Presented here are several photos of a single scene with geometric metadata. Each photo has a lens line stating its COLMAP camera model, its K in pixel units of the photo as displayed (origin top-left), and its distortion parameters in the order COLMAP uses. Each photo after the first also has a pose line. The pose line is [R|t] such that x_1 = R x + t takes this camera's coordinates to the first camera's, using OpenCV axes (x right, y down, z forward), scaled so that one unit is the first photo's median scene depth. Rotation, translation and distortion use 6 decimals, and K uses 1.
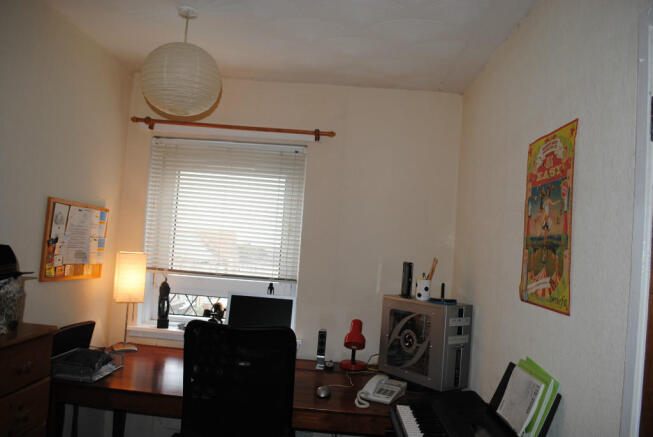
lens RADIAL K [[521.0, 0, 326.5], [0, 521.0, 218.5], [0, 0, 1]] dist [-0.063113, -0.001341]
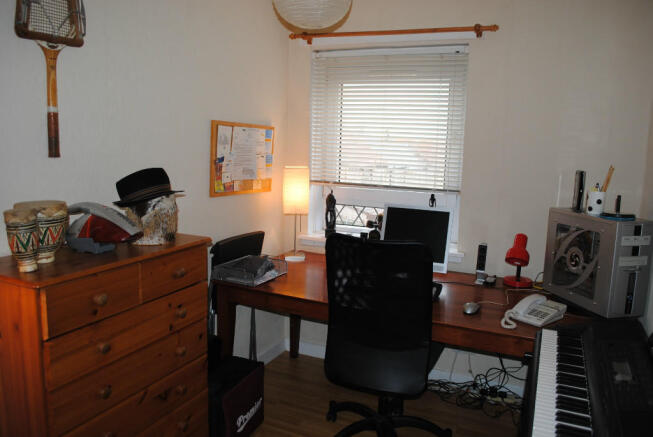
lens RADIAL K [[521.0, 0, 326.5], [0, 521.0, 218.5], [0, 0, 1]] dist [-0.063113, -0.001341]
pose [[0.919115, 0.012534, -0.393790, 0.109666], [0.057425, 0.984558, 0.165370, -0.003655], [0.389782, -0.174608, 0.904203, 0.047489]]
